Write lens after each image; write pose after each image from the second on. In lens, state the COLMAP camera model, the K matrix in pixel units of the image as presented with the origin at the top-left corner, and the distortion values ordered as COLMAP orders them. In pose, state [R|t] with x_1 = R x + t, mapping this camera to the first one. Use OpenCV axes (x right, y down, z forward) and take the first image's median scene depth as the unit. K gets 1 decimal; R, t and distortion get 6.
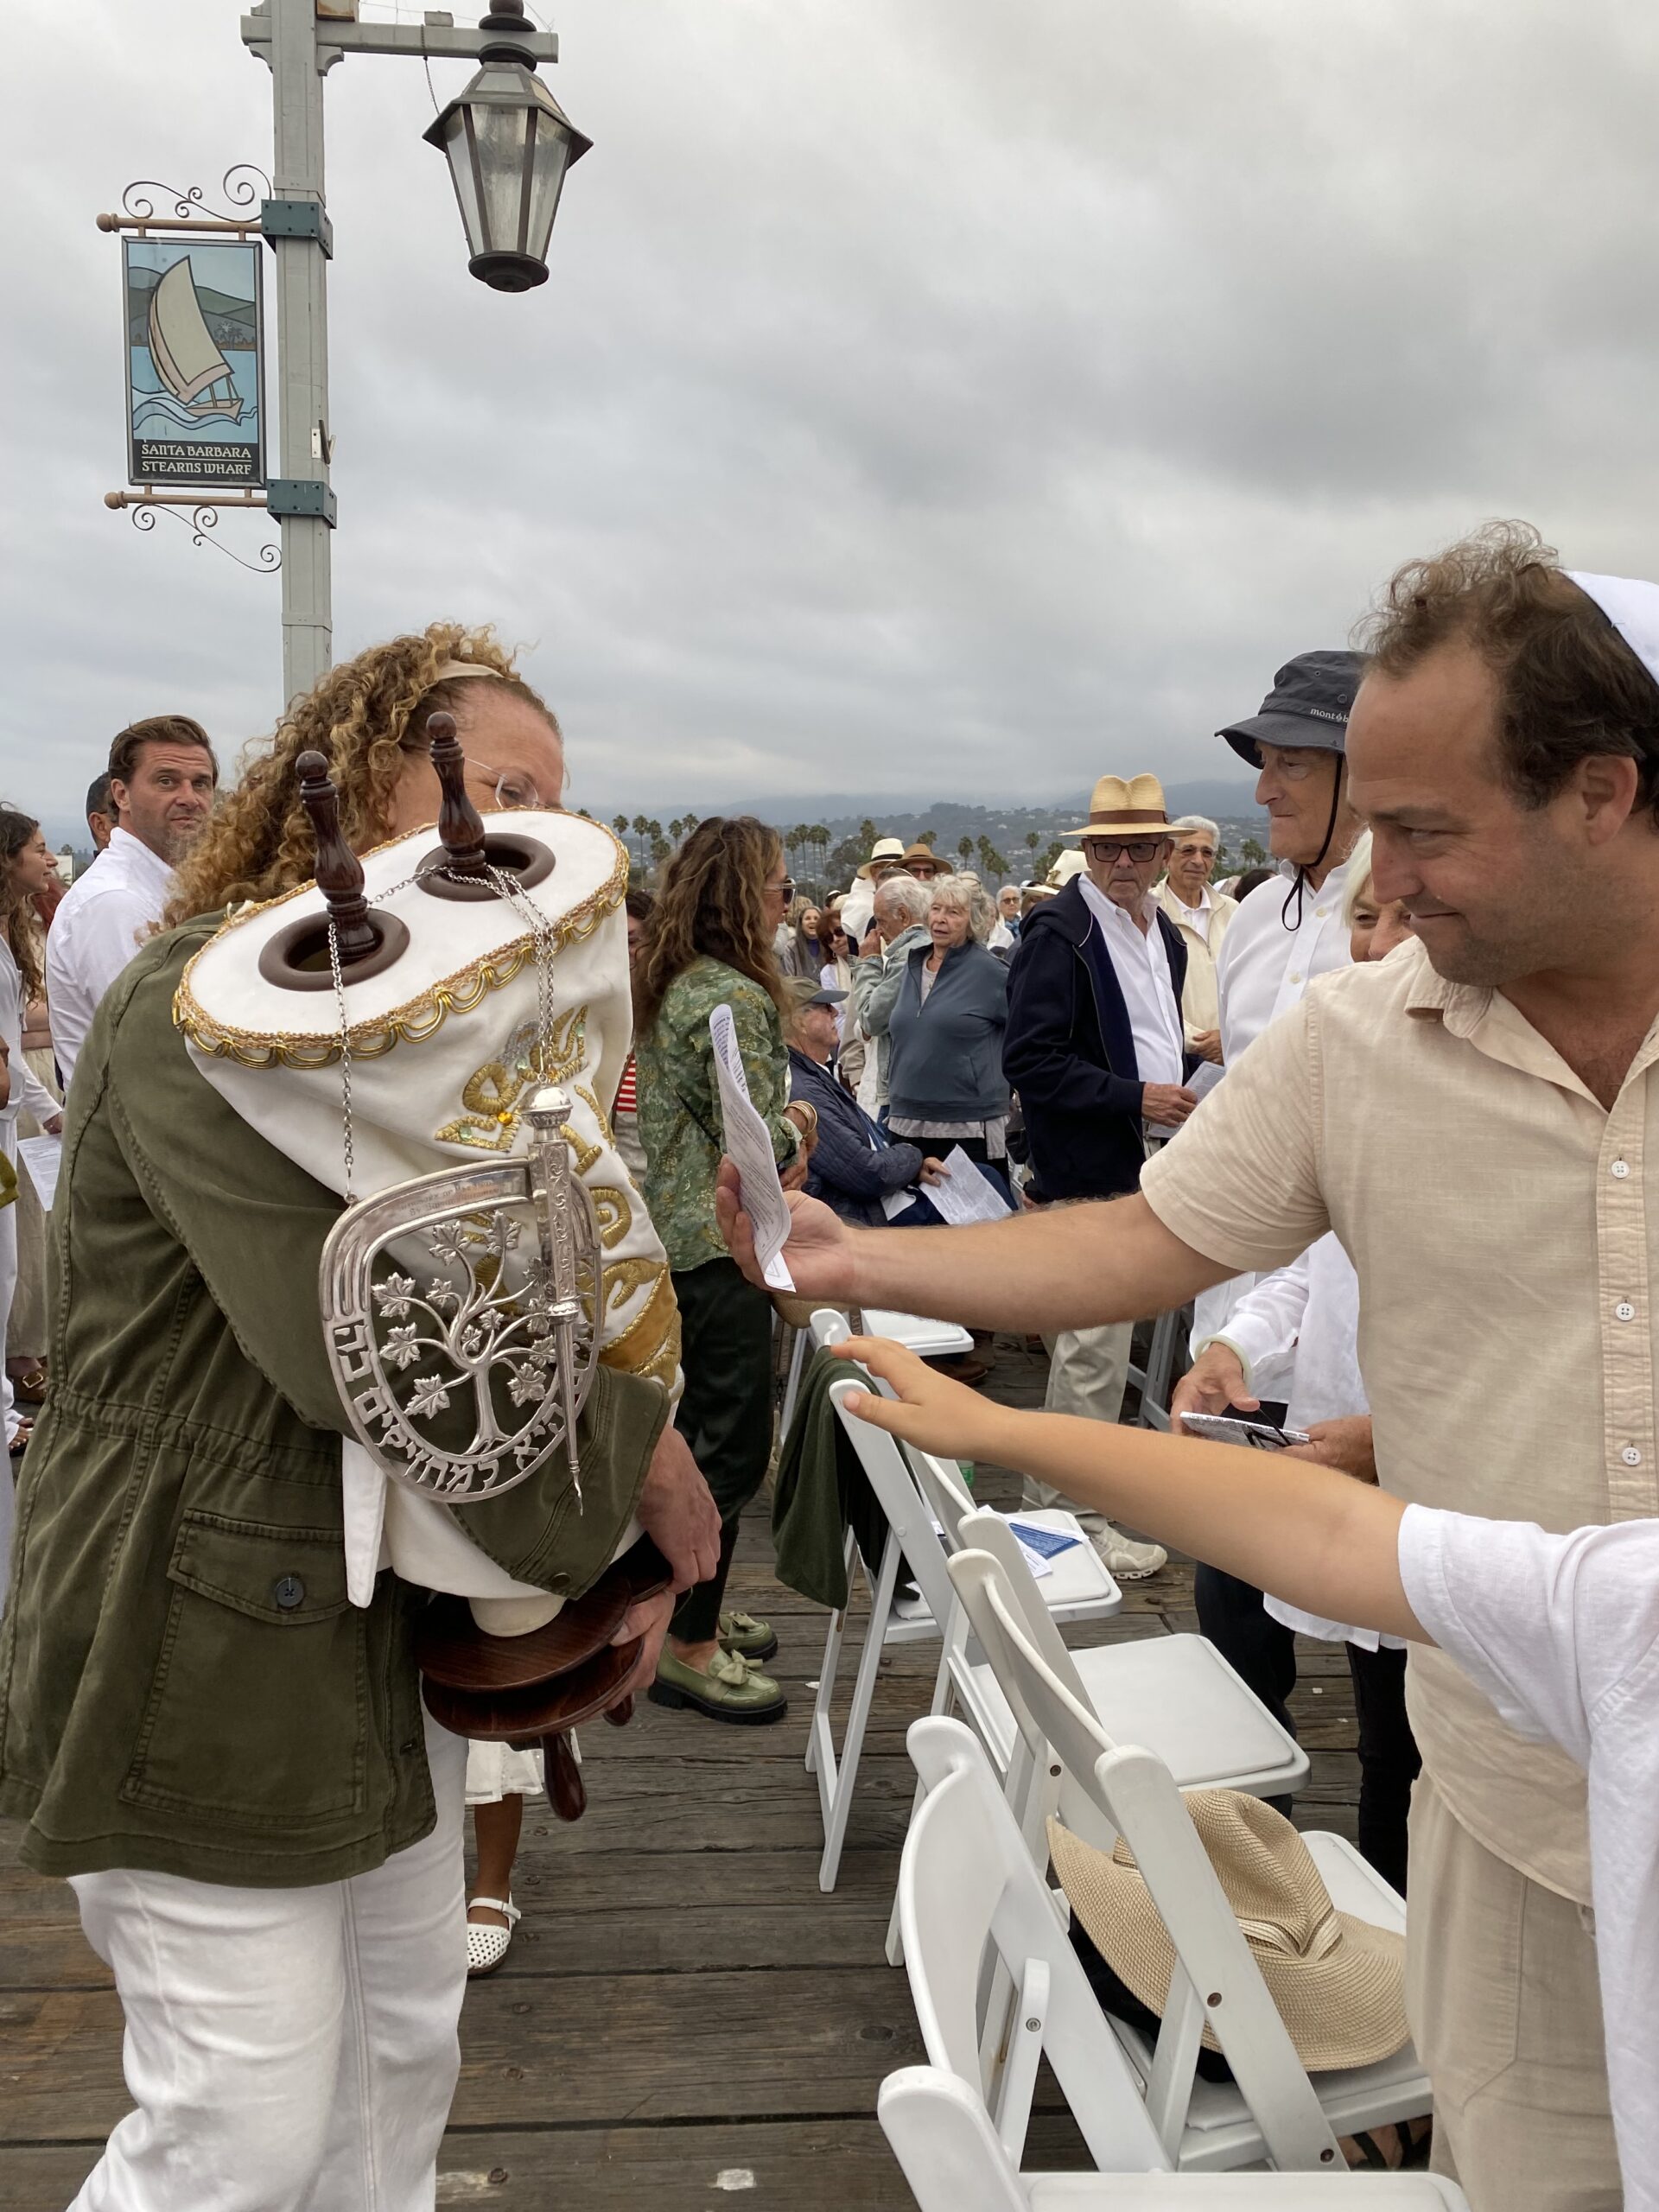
lens RADIAL K [[1665.8, 0, 849.4], [0, 1665.8, 1089.4], [0, 0, 1]] dist [0.021451, -0.014913]
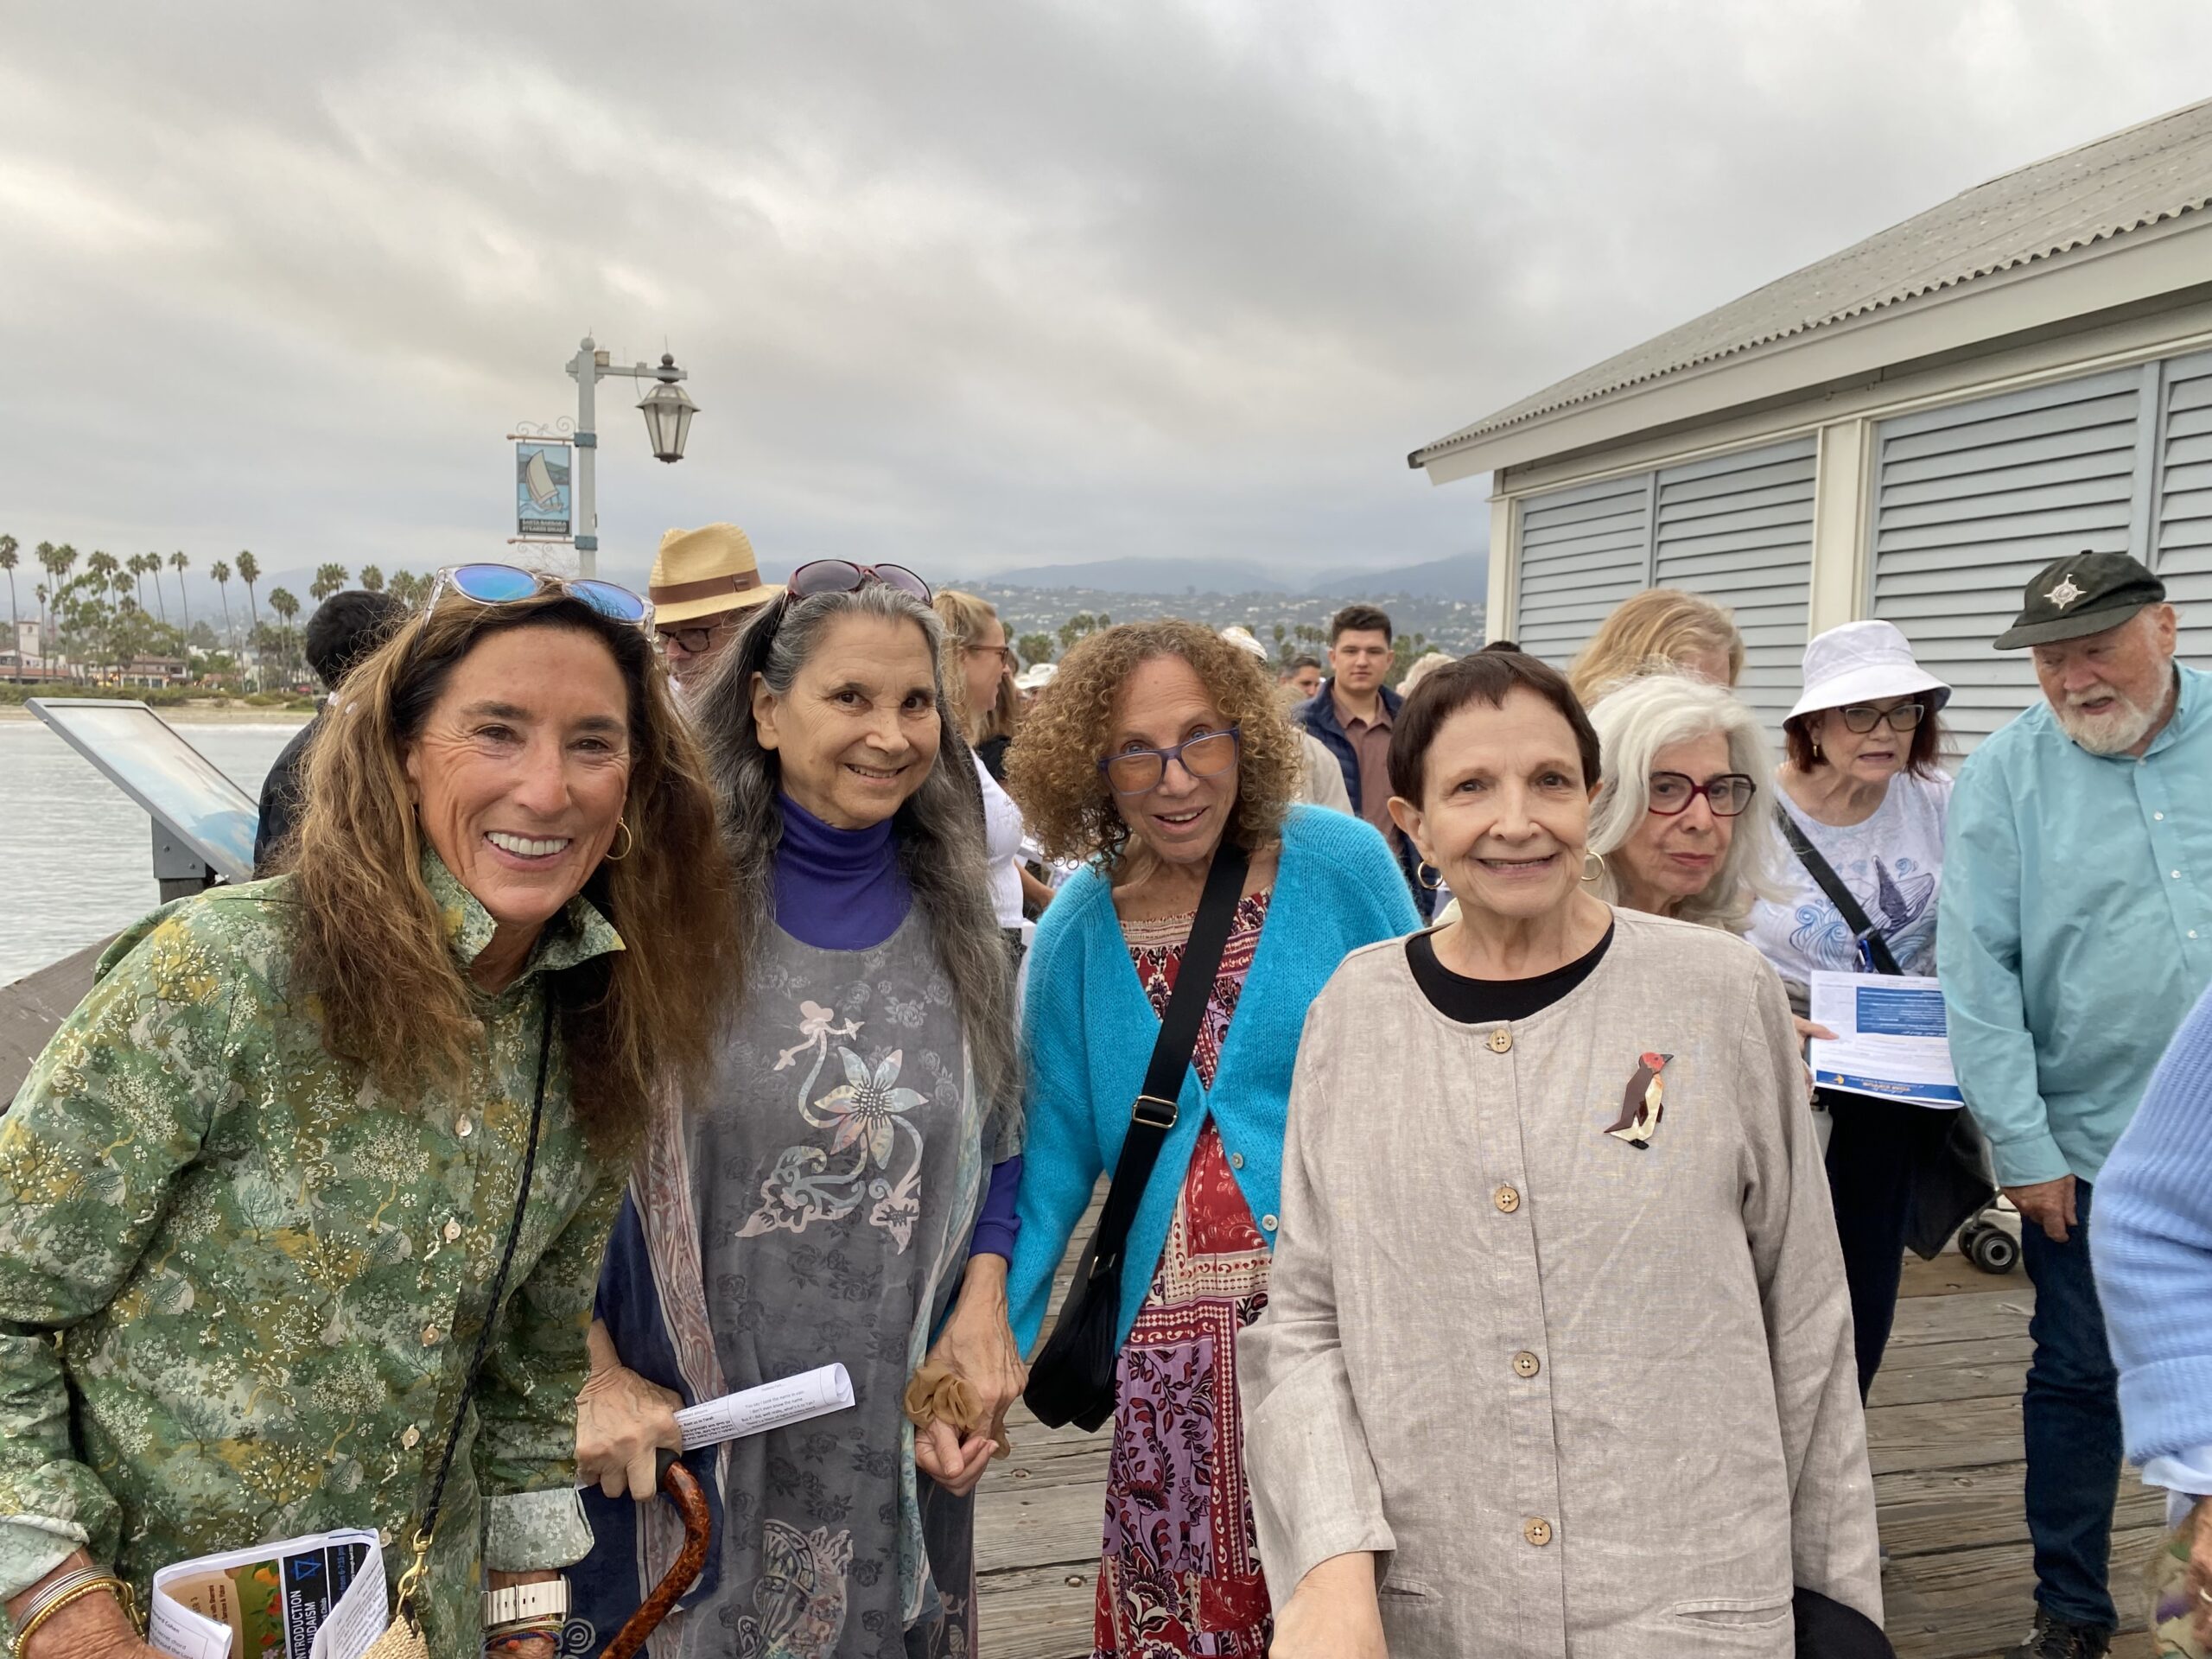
lens RADIAL K [[1665.8, 0, 1041.9], [0, 1665.8, 857.9], [0, 0, 1]] dist [0.021451, -0.014913]
pose [[0.988061, -0.013968, 0.153427, -0.034199], [0.014201, 0.999899, -0.000419, 0.148330], [-0.153405, 0.002592, 0.988160, -1.672275]]
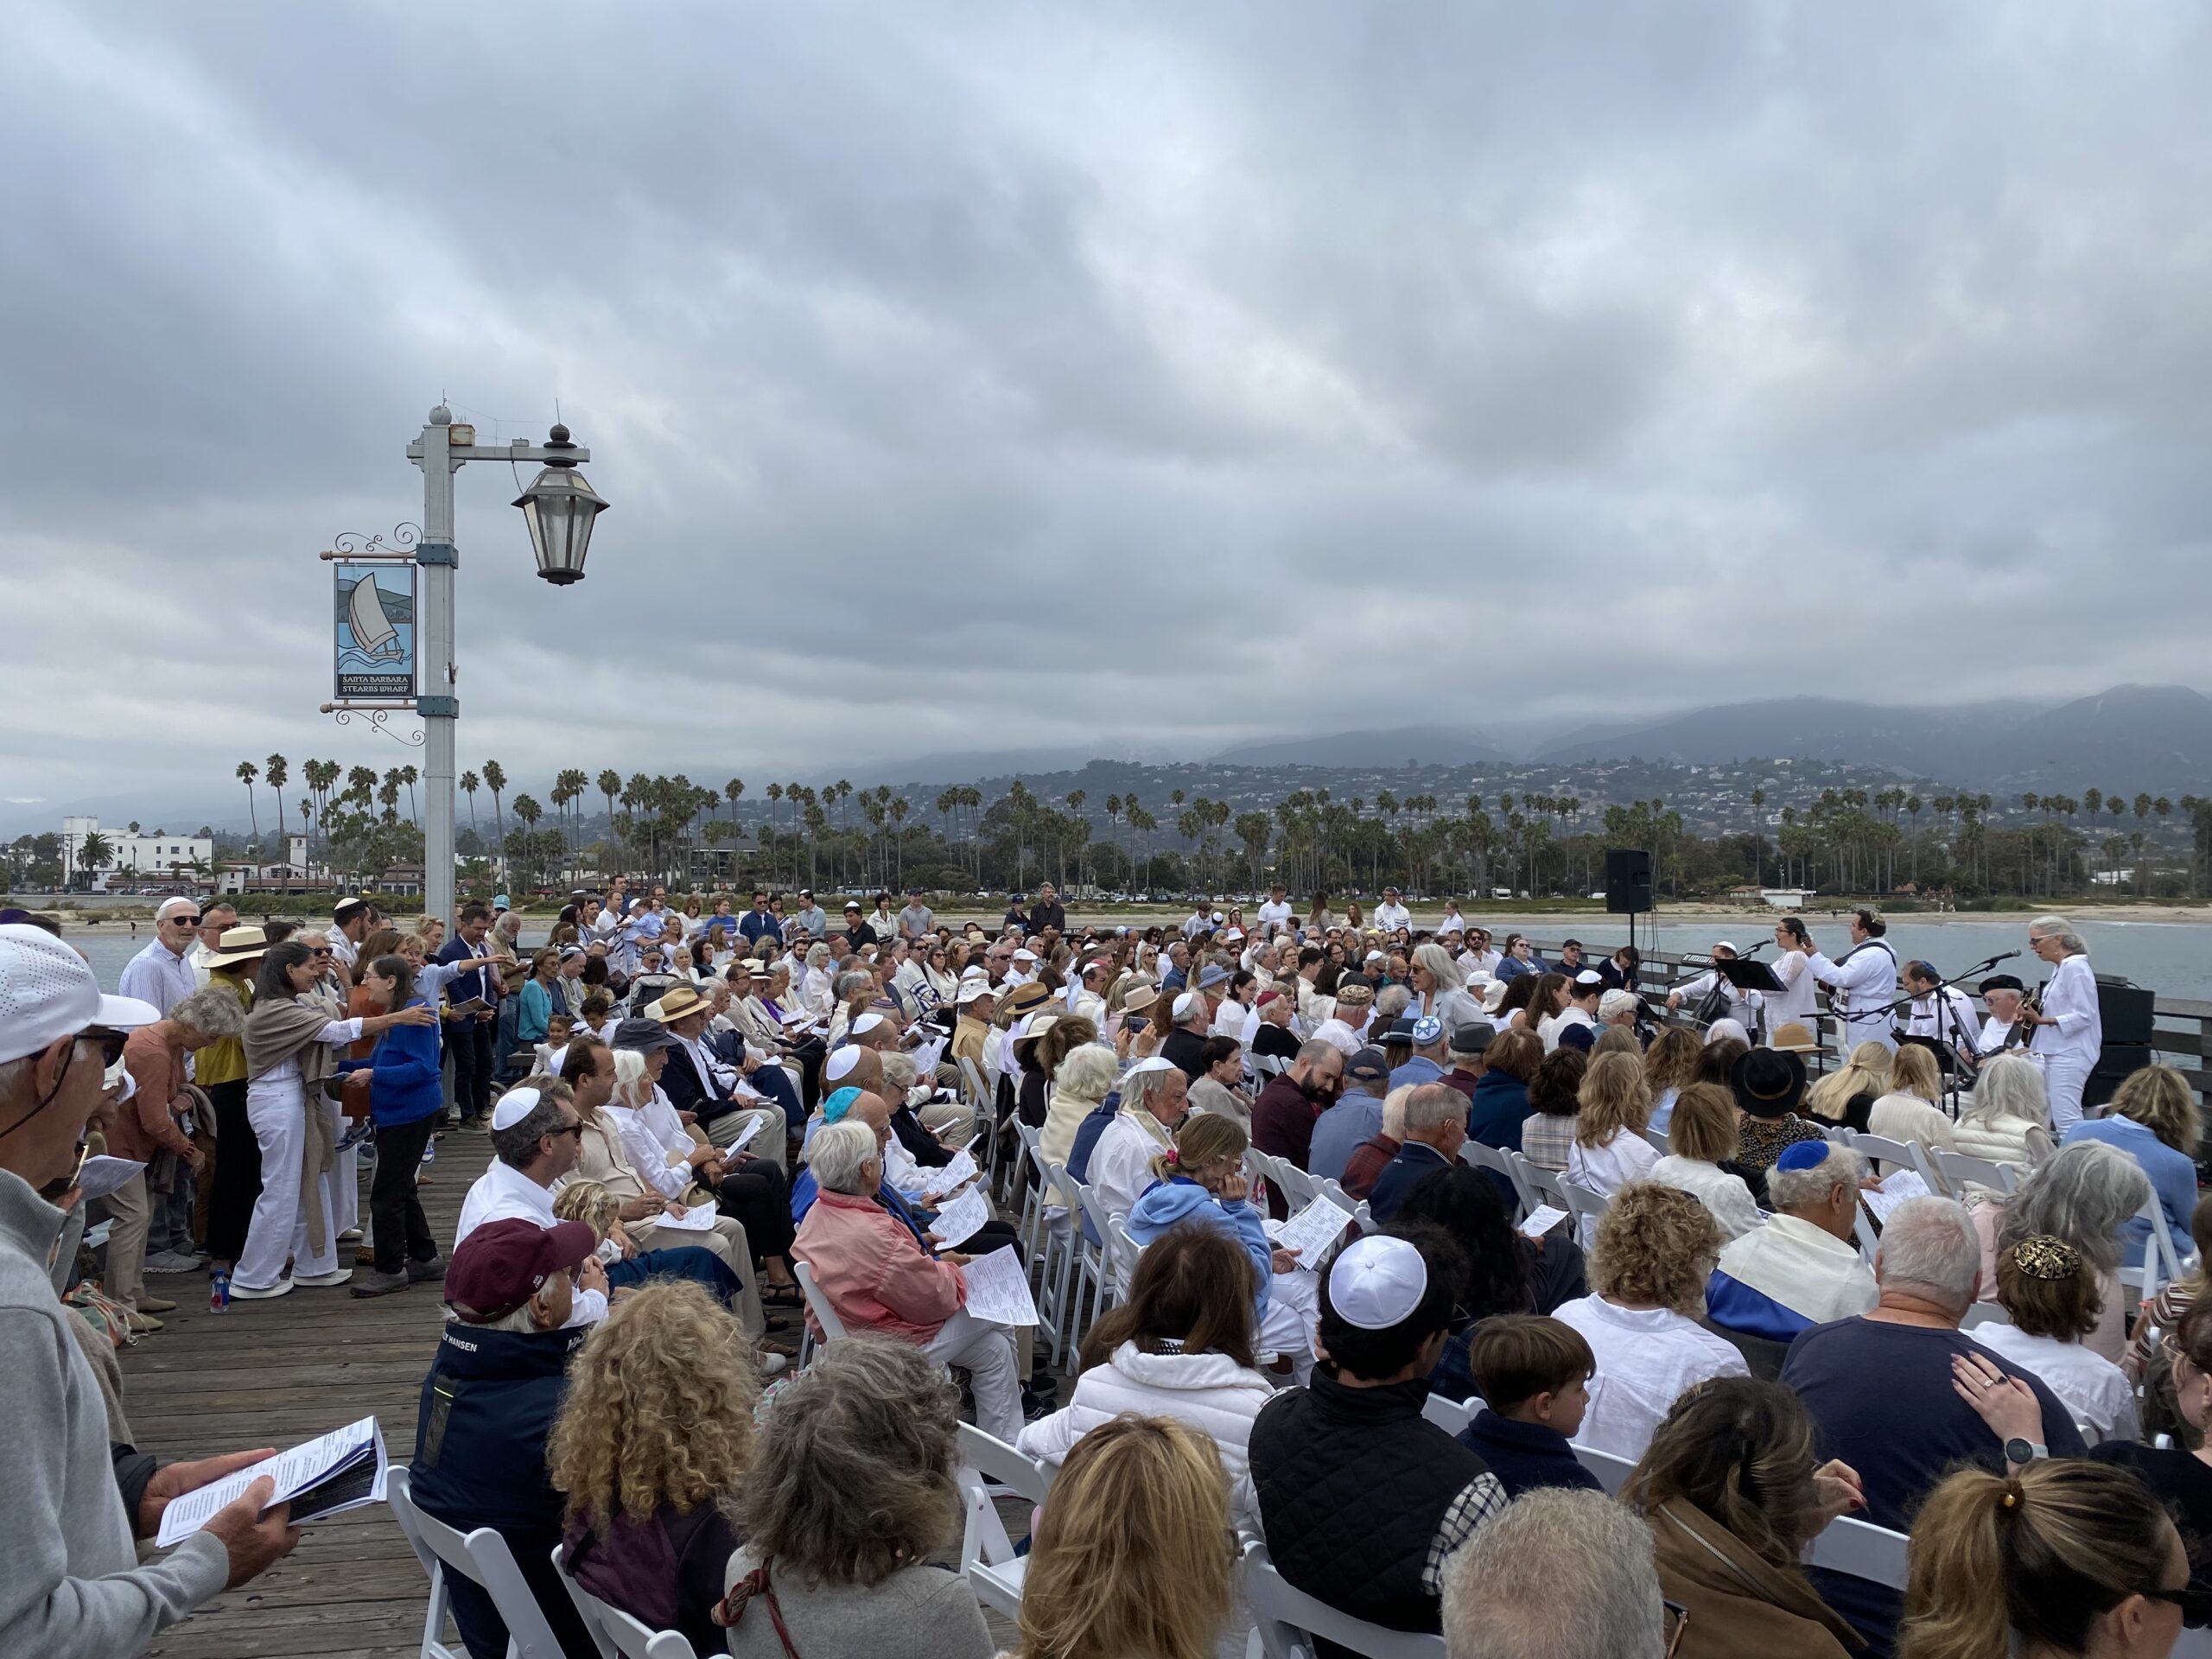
lens RADIAL K [[1665.8, 0, 1116.0], [0, 1665.8, 835.1], [0, 0, 1]] dist [0.021451, -0.014913]
pose [[0.997532, -0.028799, 0.064034, 0.255315], [0.036581, 0.991620, -0.123898, 0.017417], [-0.059930, 0.125935, 0.990227, -0.729351]]
